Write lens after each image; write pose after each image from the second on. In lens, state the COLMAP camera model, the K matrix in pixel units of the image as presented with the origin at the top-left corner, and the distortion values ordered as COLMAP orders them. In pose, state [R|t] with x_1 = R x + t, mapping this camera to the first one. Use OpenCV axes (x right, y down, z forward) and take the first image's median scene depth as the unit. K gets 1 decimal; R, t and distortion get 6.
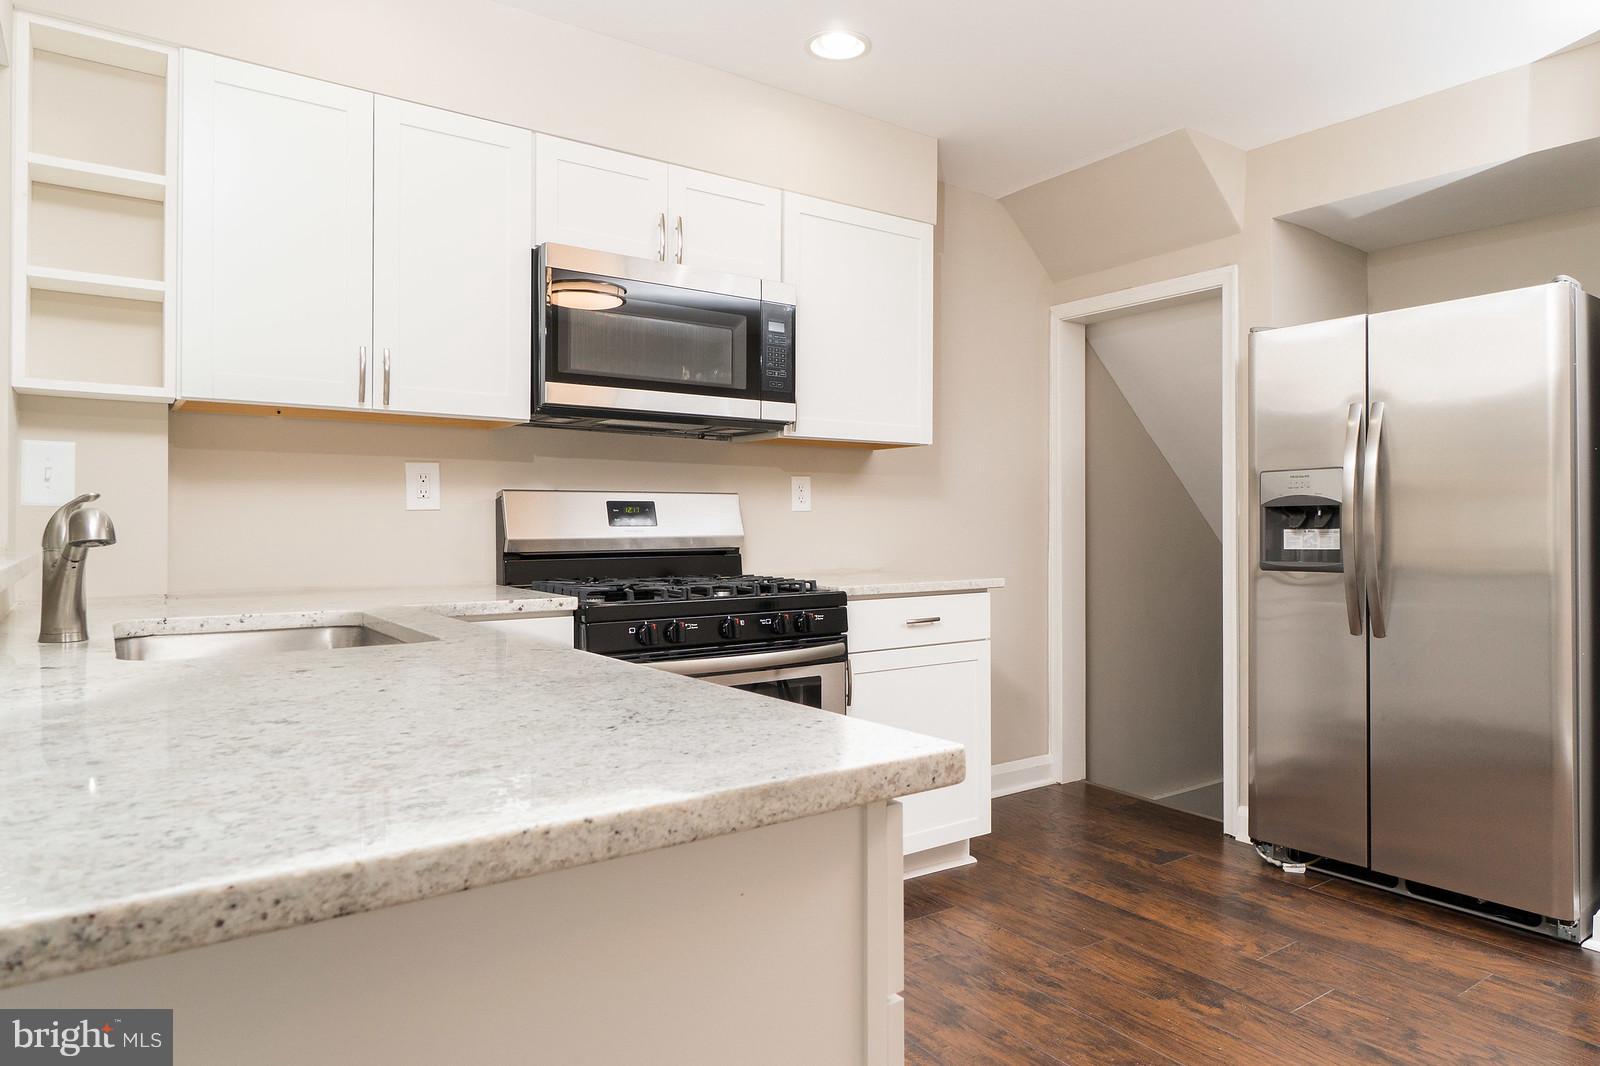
lens RADIAL K [[1004.0, 0, 871.9], [0, 1004.0, 521.0], [0, 0, 1]] dist [-0.000589, 0.000564]
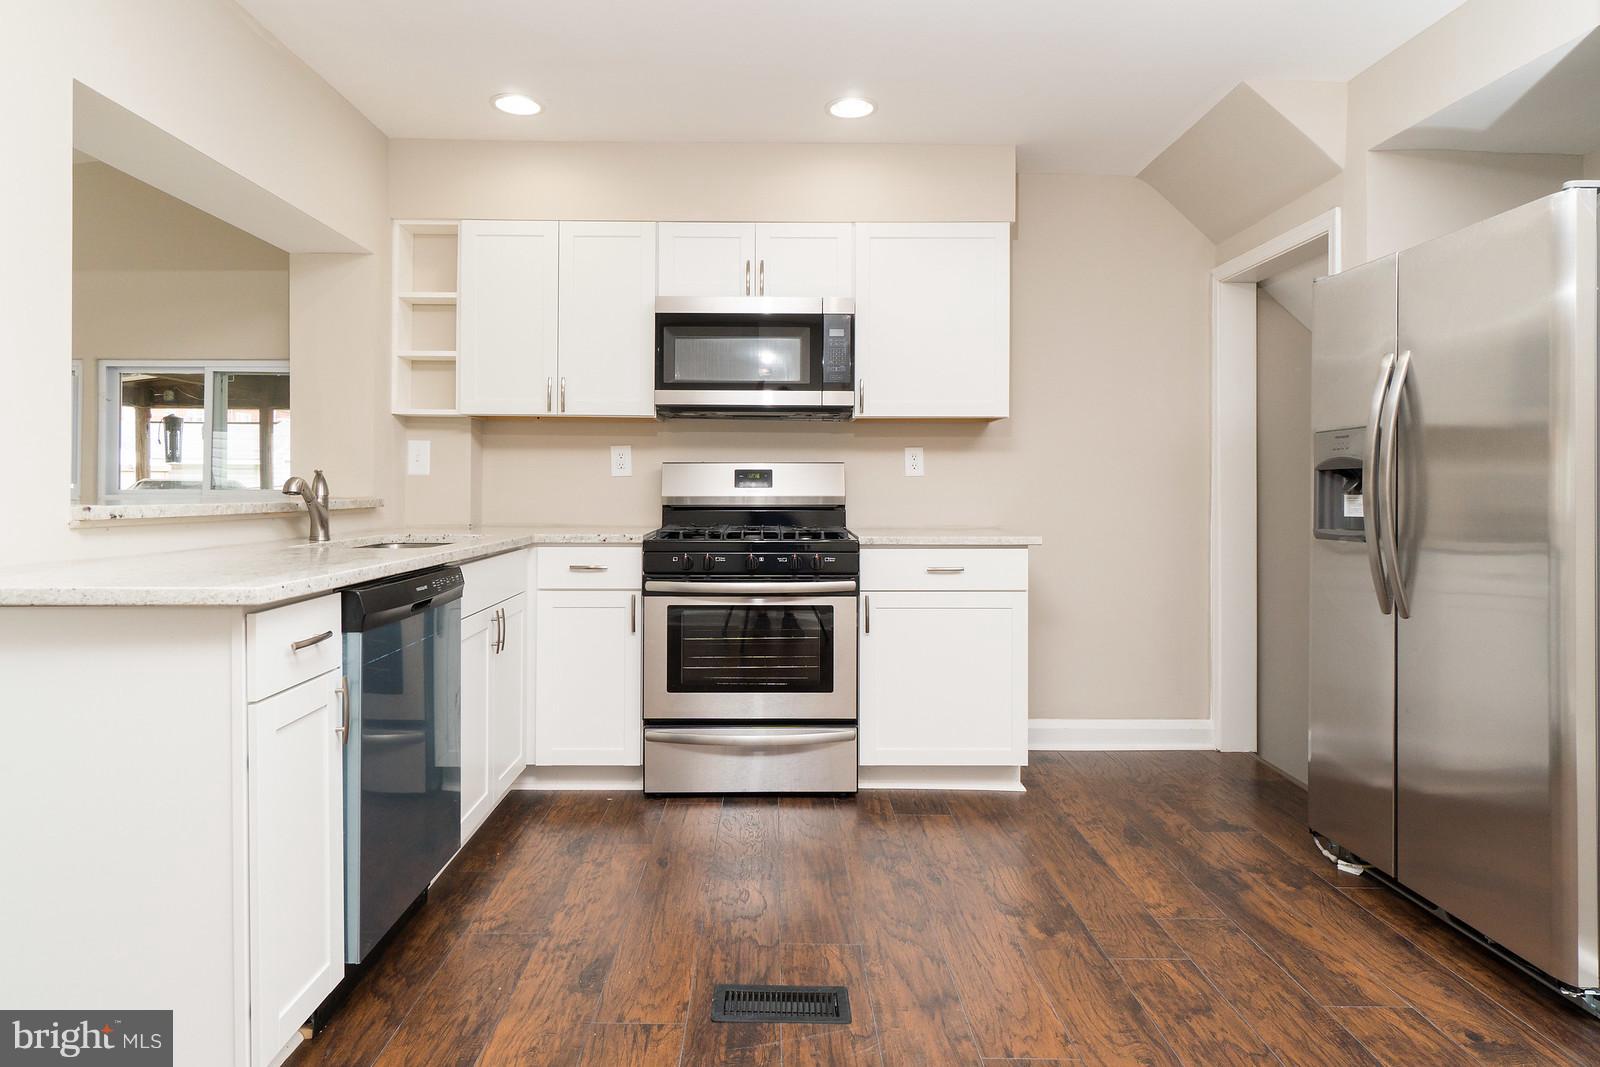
lens RADIAL K [[913.5, 0, 781.2], [0, 913.5, 481.4], [0, 0, 1]] dist [-0.003120, 0.003293]
pose [[0.796702, 0.000321, -0.604372, 0.551293], [-0.002735, 0.999992, -0.003074, 0.000135], [0.604366, 0.004102, 0.796696, 0.031853]]
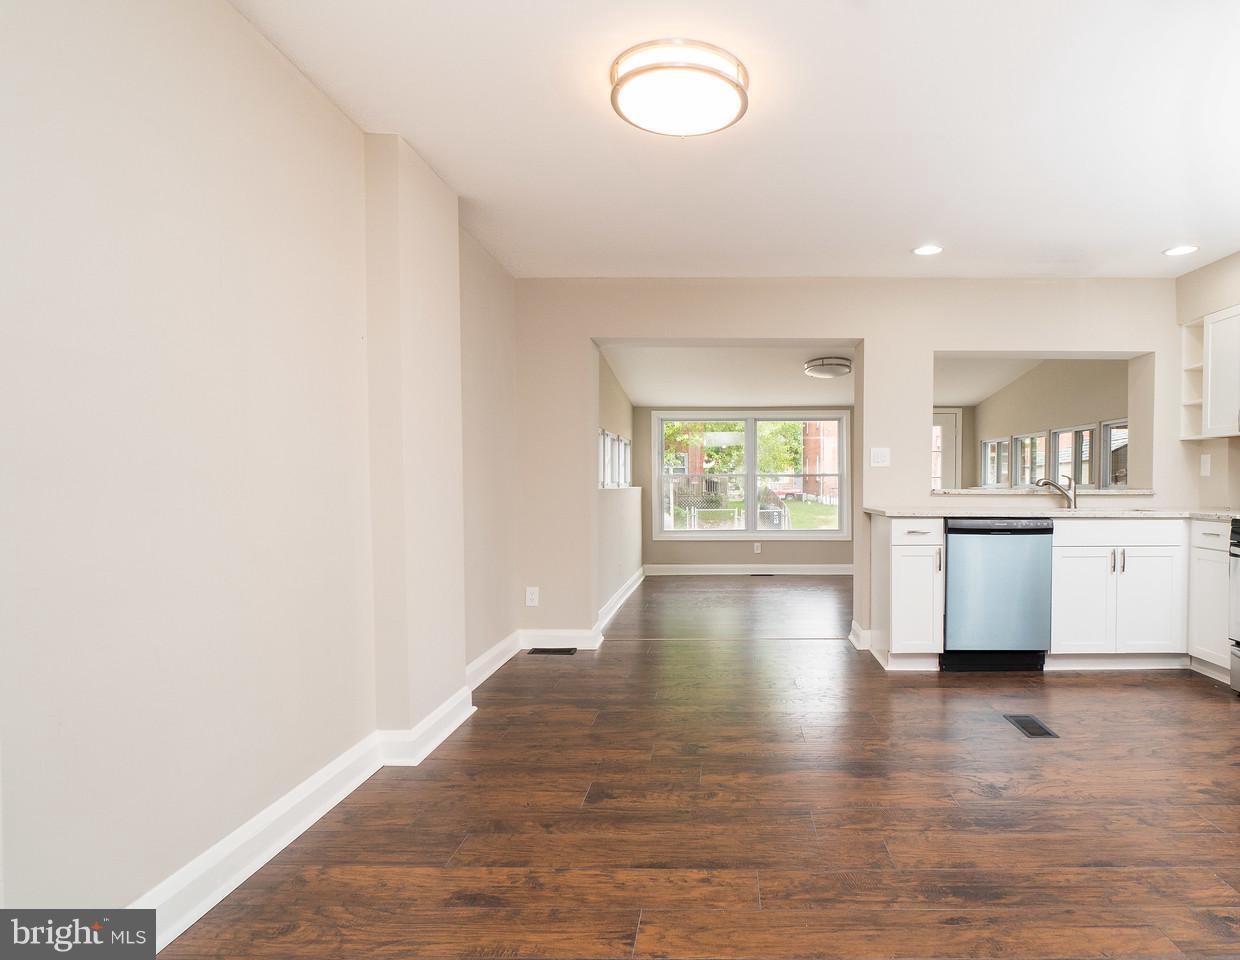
lens RADIAL K [[715.9, 0, 717.5], [0, 715.9, 487.3], [0, 0, 1]] dist [-0.020257, 0.000284]
pose [[-0.616611, 0.004063, -0.787257, 1.293224], [-0.000272, 0.999986, 0.005374, 0.005591], [0.787268, 0.003528, -0.616601, 0.843757]]
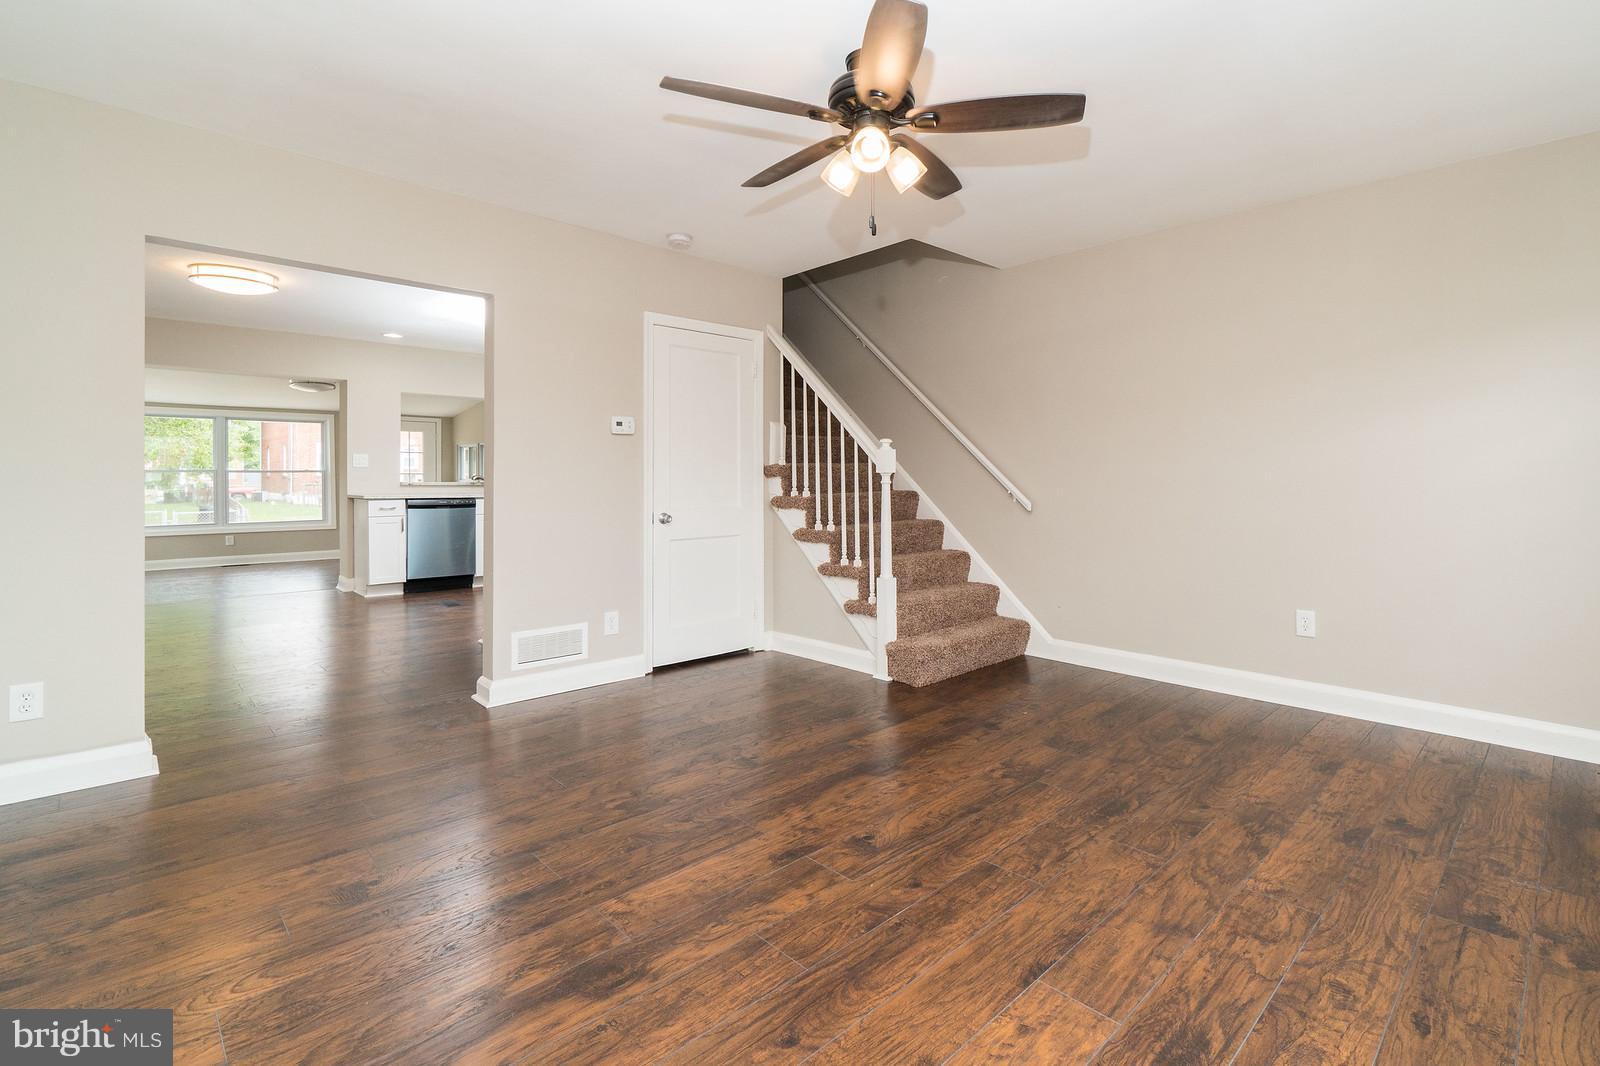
lens RADIAL K [[742.3, 0, 845.1], [0, 742.3, 478.3], [0, 0, 1]] dist [0.005904, -0.000486]
pose [[0.124081, -0.001007, -0.992272, 2.443414], [0.002202, 0.999997, -0.000739, 0.010274], [0.992270, -0.002093, 0.124082, 1.424303]]
